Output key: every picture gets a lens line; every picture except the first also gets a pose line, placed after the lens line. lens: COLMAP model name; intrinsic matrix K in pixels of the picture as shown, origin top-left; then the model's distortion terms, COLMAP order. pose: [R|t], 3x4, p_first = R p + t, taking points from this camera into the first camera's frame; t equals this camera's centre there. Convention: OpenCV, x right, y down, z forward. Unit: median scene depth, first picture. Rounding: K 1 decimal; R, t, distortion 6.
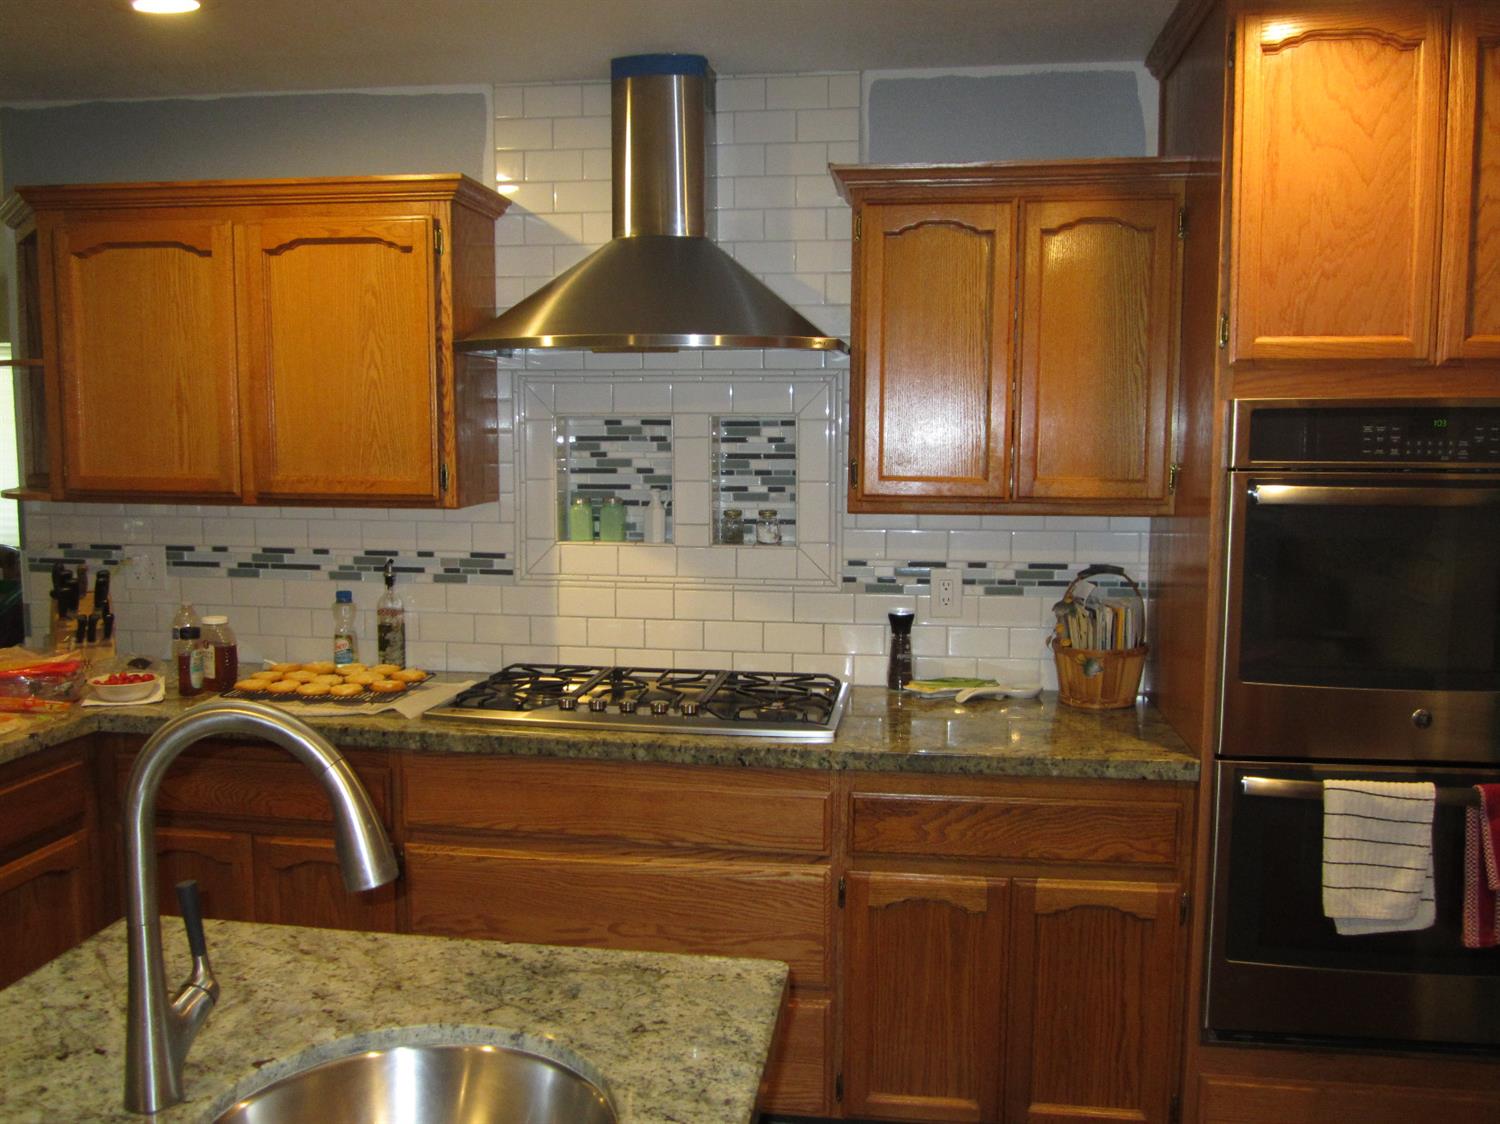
lens RADIAL K [[1246.0, 0, 750.0], [0, 1246.0, 562.0], [0, 0, 1]] dist [-0.038098, 0.006448]
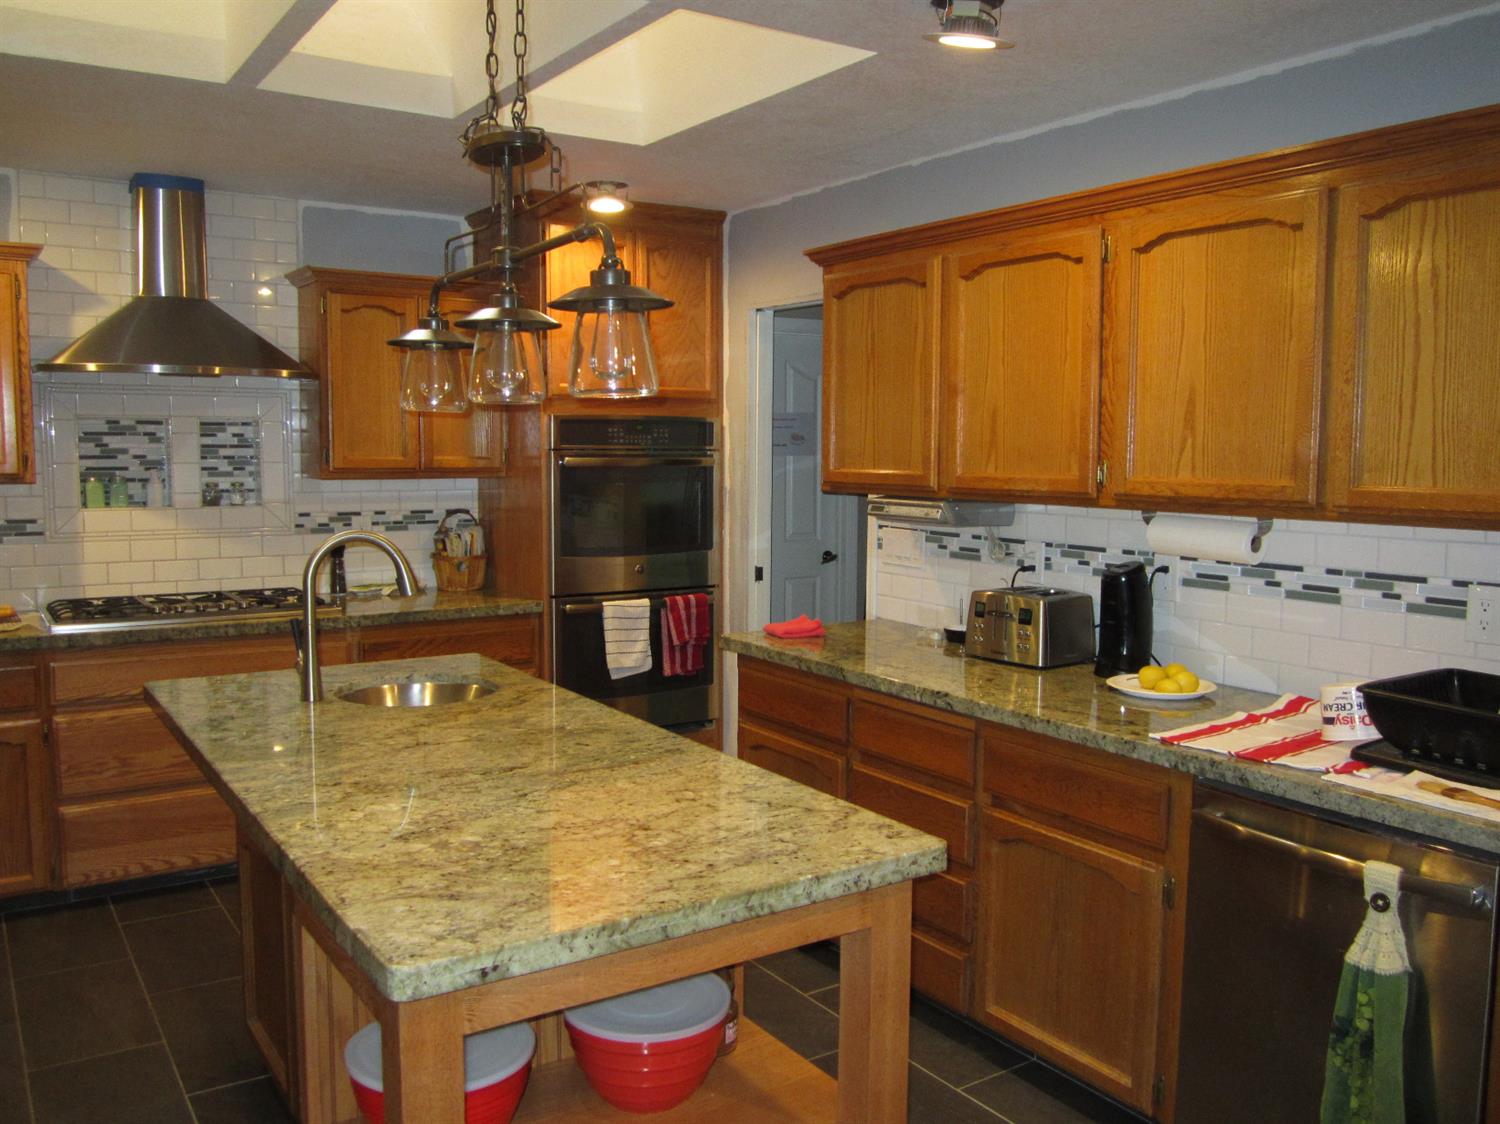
lens RADIAL K [[1246.0, 0, 750.0], [0, 1246.0, 562.0], [0, 0, 1]] dist [-0.038098, 0.006448]
pose [[0.746050, -0.061139, 0.663078, -0.524660], [0.062374, 0.997814, 0.021825, 0.060036], [-0.662963, 0.025077, 0.748232, -0.514875]]
